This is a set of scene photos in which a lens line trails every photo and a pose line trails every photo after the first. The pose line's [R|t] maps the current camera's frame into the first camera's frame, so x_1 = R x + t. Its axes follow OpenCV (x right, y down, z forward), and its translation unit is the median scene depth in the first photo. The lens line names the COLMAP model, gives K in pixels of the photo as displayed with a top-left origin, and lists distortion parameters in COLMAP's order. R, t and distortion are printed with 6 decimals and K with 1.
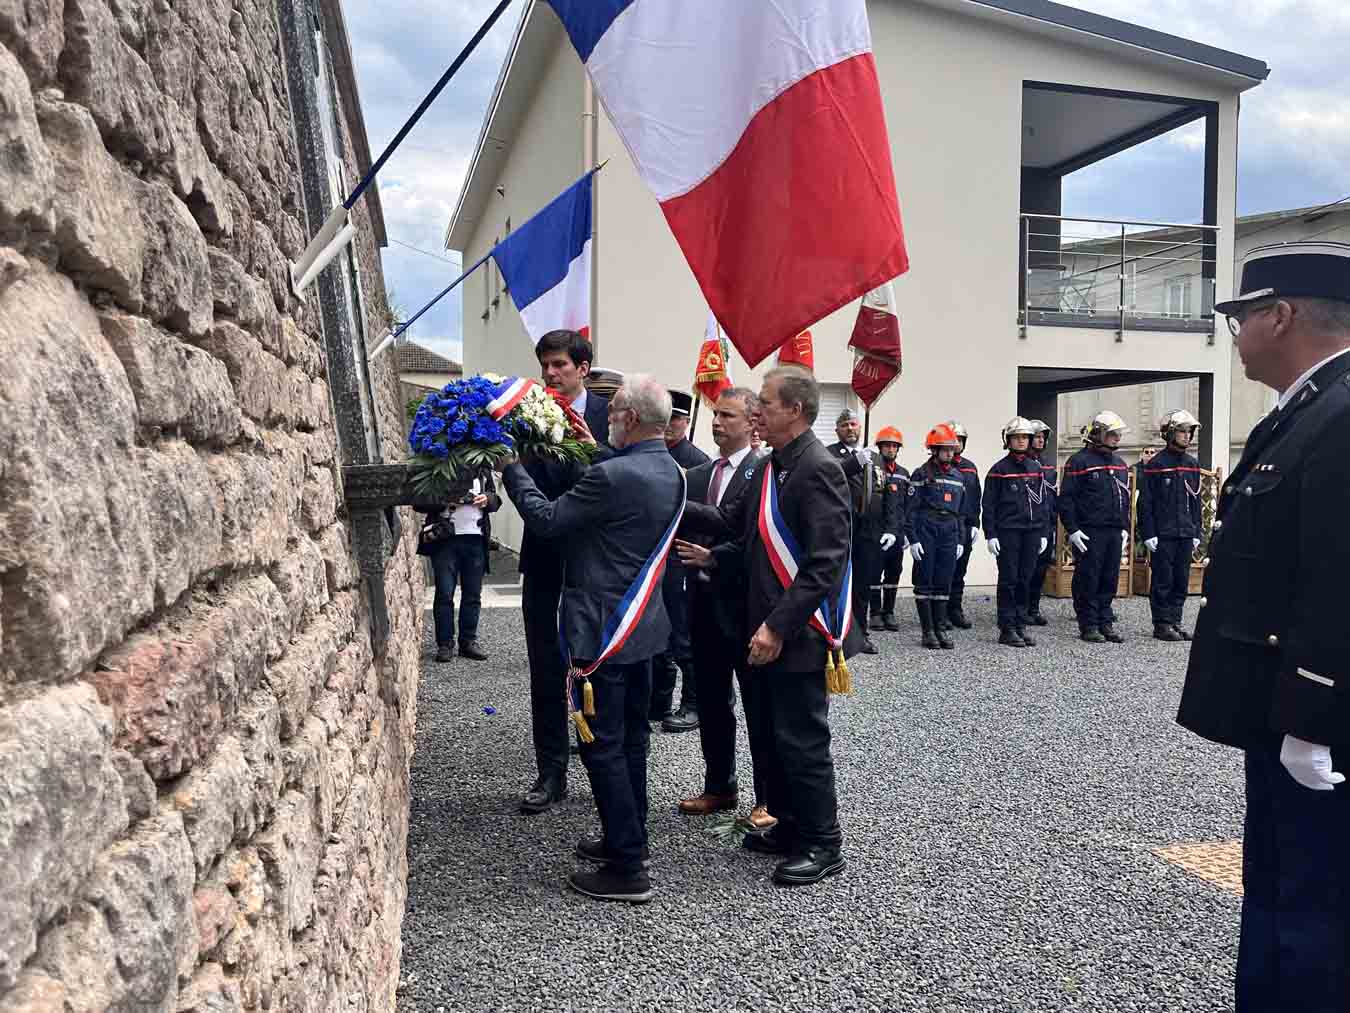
lens RADIAL K [[1084.3, 0, 675.0], [0, 1084.3, 506.5], [0, 0, 1]] dist [0.076224, -0.103008]
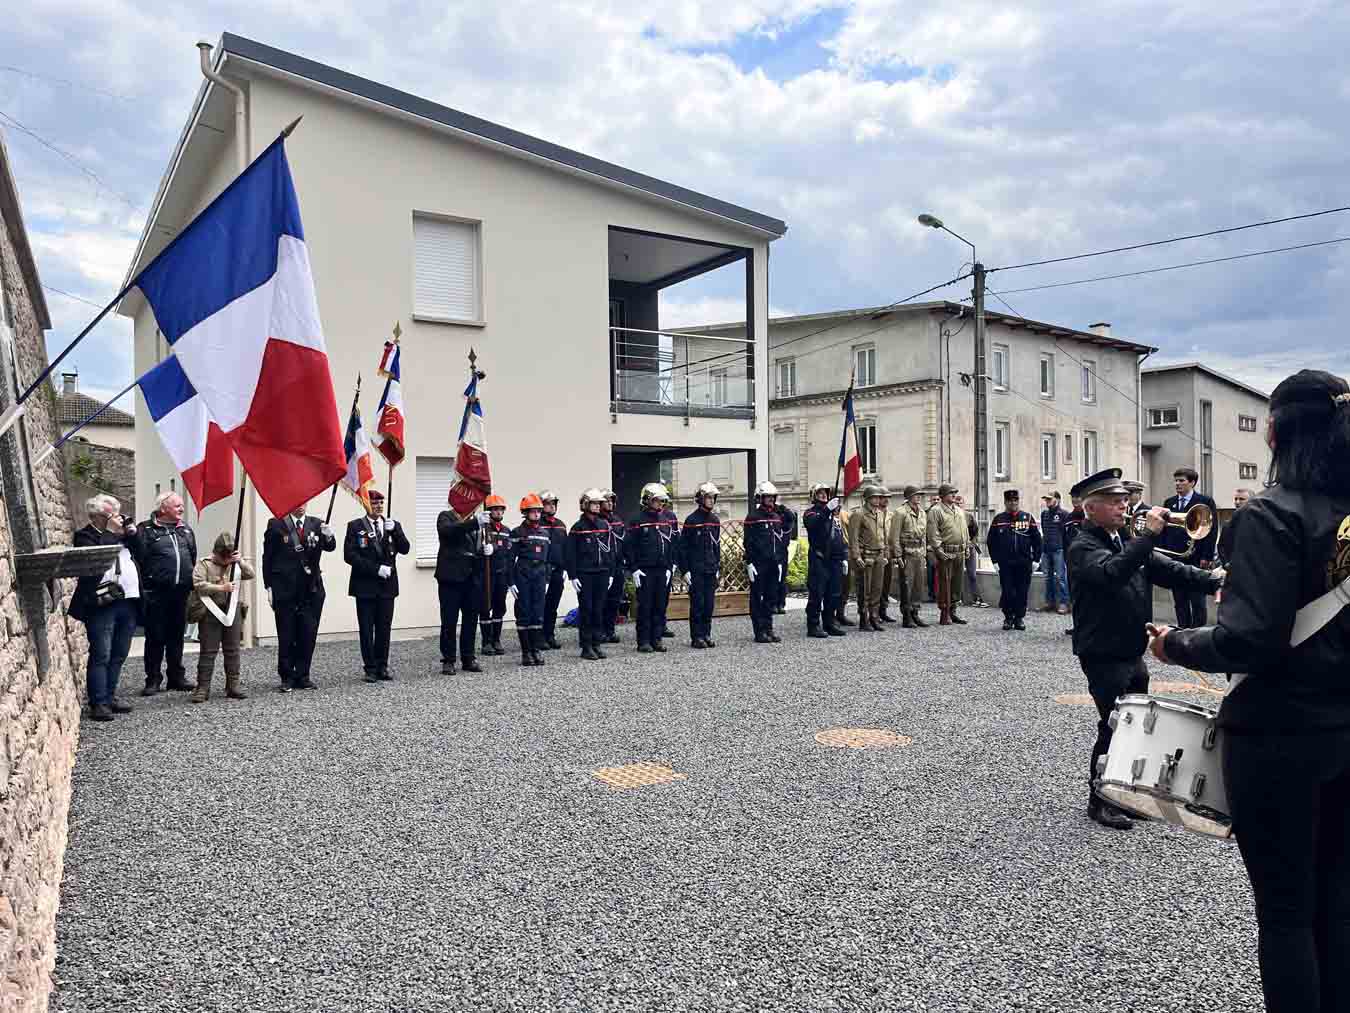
lens RADIAL K [[1015.4, 0, 680.1], [0, 1015.4, 513.2], [0, 0, 1]] dist [0.050676, -0.059080]
pose [[0.957972, -0.016497, 0.286385, 0.137981], [0.026583, 0.999154, -0.031368, -0.020534], [-0.285626, 0.037663, 0.957601, -0.503316]]
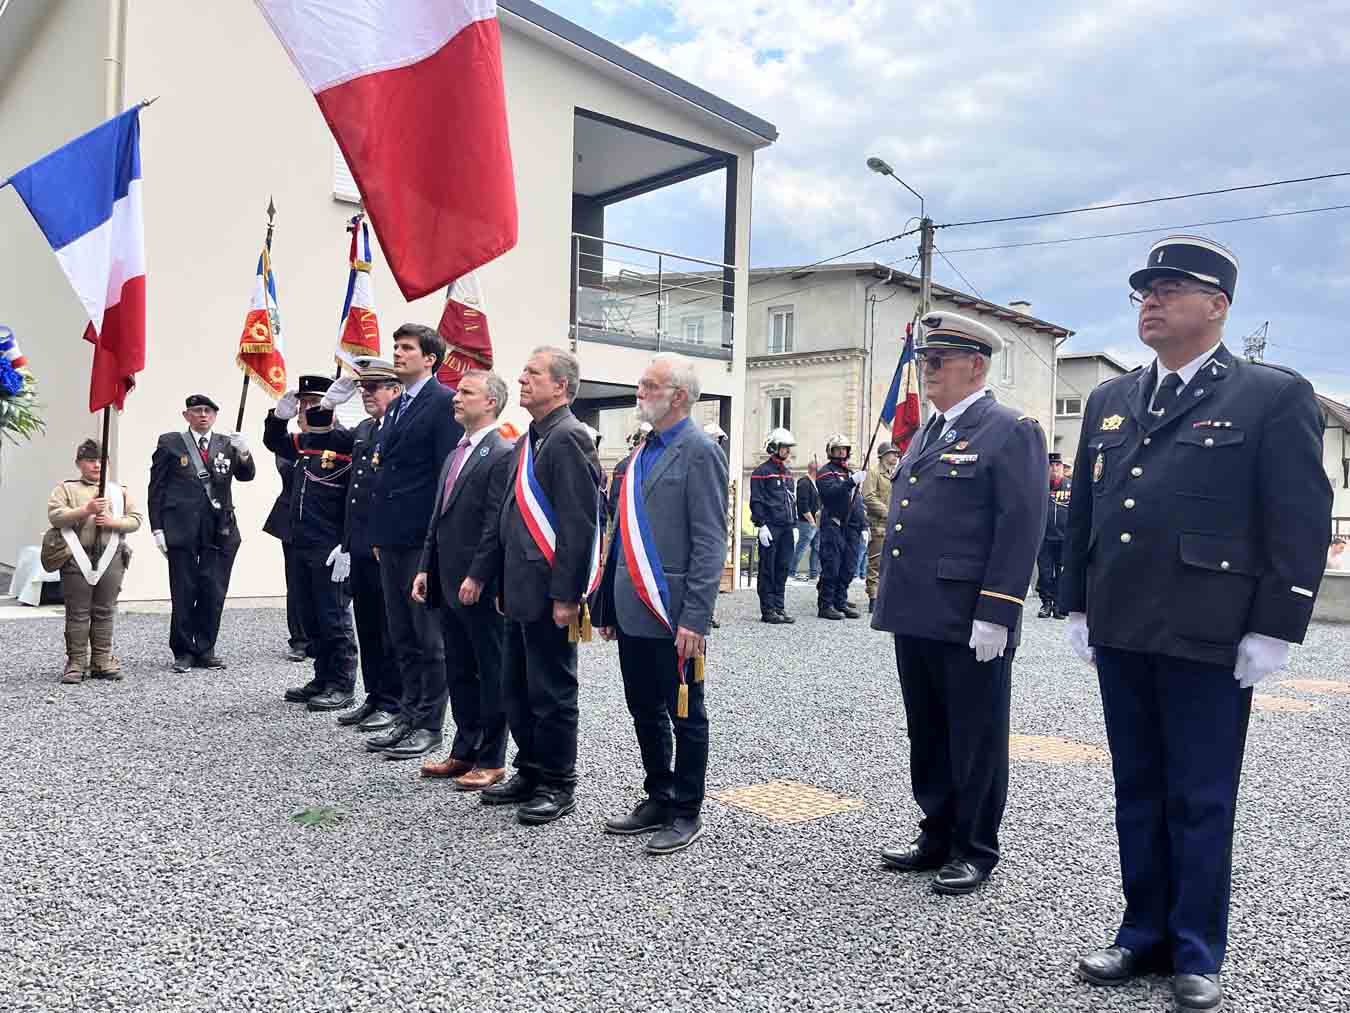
lens RADIAL K [[1085.1, 0, 674.6], [0, 1085.1, 513.7], [0, 0, 1]] dist [0.070171, -0.101519]
pose [[0.913316, 0.013816, 0.407017, -0.050923], [-0.009442, 0.999874, -0.012754, 0.043958], [-0.407141, 0.007805, 0.913332, 0.011638]]
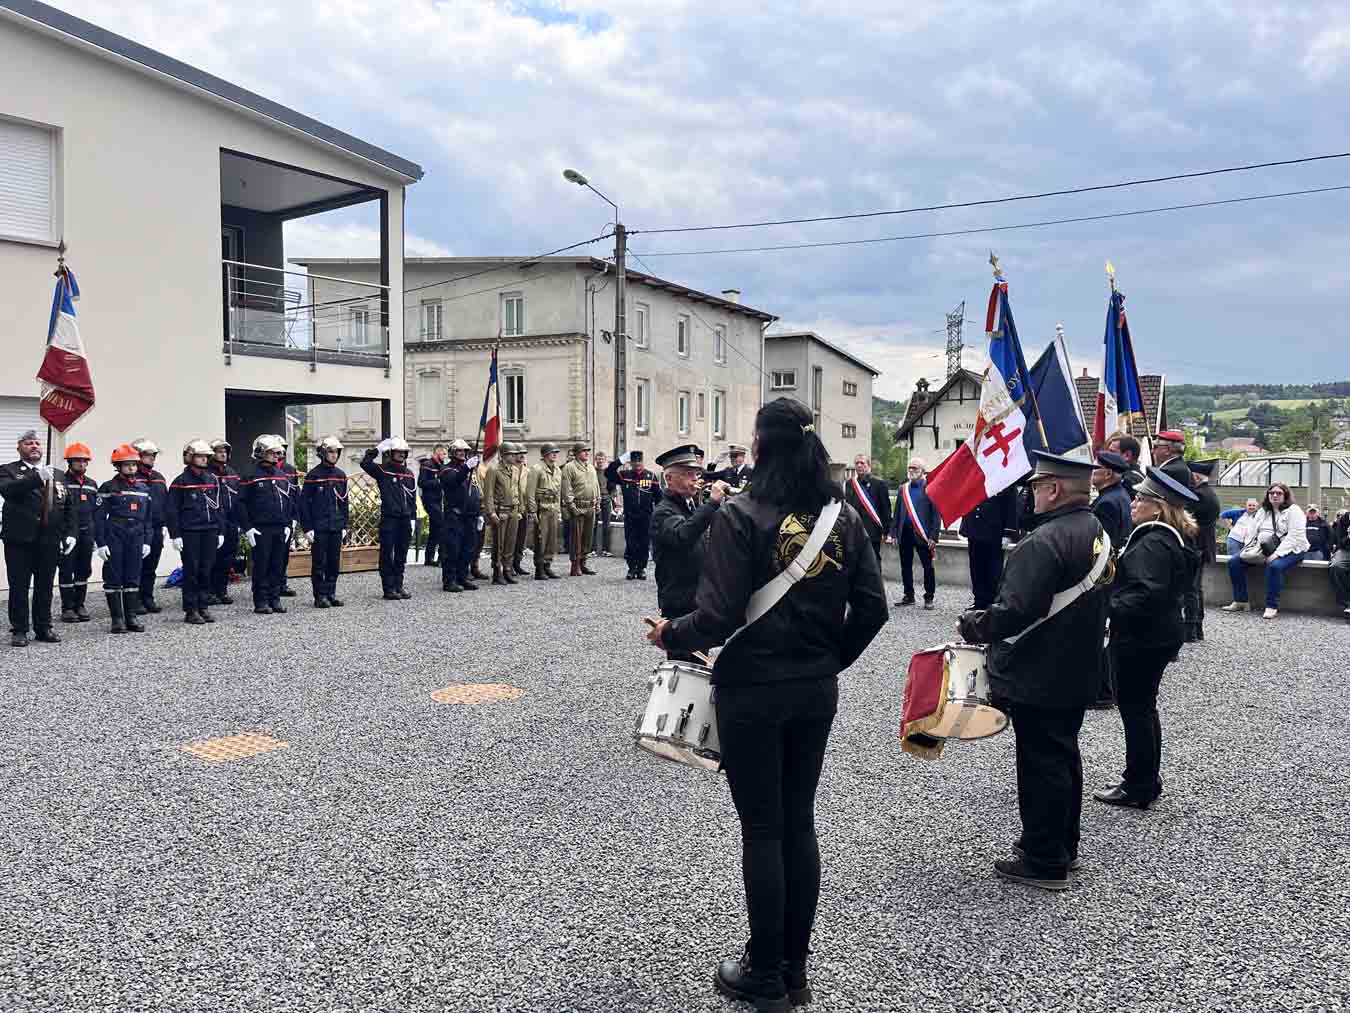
lens RADIAL K [[1014.6, 0, 687.0], [0, 1014.6, 512.9], [0, 0, 1]] dist [0.056175, -0.073685]
pose [[0.805155, -0.028729, 0.592369, 0.161476], [0.014139, 0.999472, 0.029255, -0.053208], [-0.592897, -0.015180, 0.805136, -0.592498]]
